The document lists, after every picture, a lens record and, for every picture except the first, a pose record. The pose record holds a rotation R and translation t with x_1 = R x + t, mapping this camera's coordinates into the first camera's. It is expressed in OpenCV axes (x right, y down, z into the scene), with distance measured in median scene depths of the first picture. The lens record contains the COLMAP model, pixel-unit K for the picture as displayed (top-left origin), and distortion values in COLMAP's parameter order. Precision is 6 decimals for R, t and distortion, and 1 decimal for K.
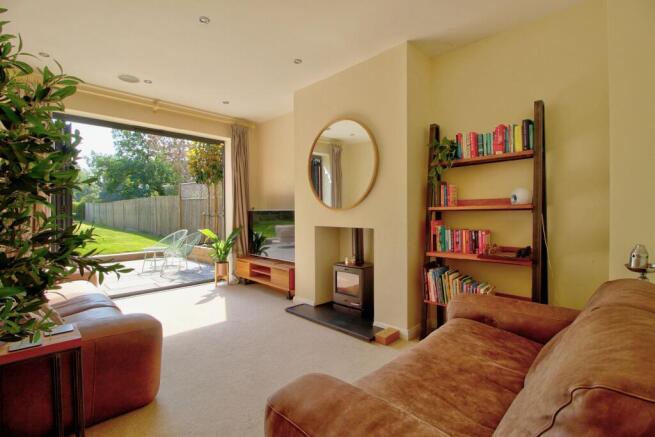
lens RADIAL K [[316.4, 0, 326.4], [0, 316.4, 213.2], [0, 0, 1]] dist [-0.000569, -0.017928]
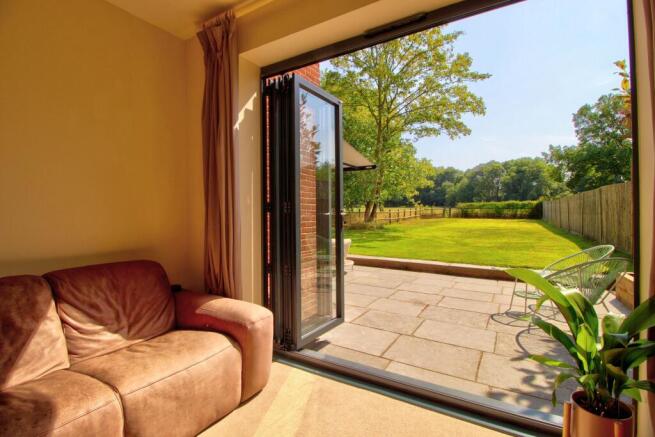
lens RADIAL K [[316.4, 0, 326.4], [0, 316.4, 213.2], [0, 0, 1]] dist [-0.000569, -0.017928]
pose [[0.263330, -0.003270, -0.964700, -0.130048], [0.006209, 0.999979, -0.001695, -0.001506], [0.964686, -0.005544, 0.263345, 0.642912]]
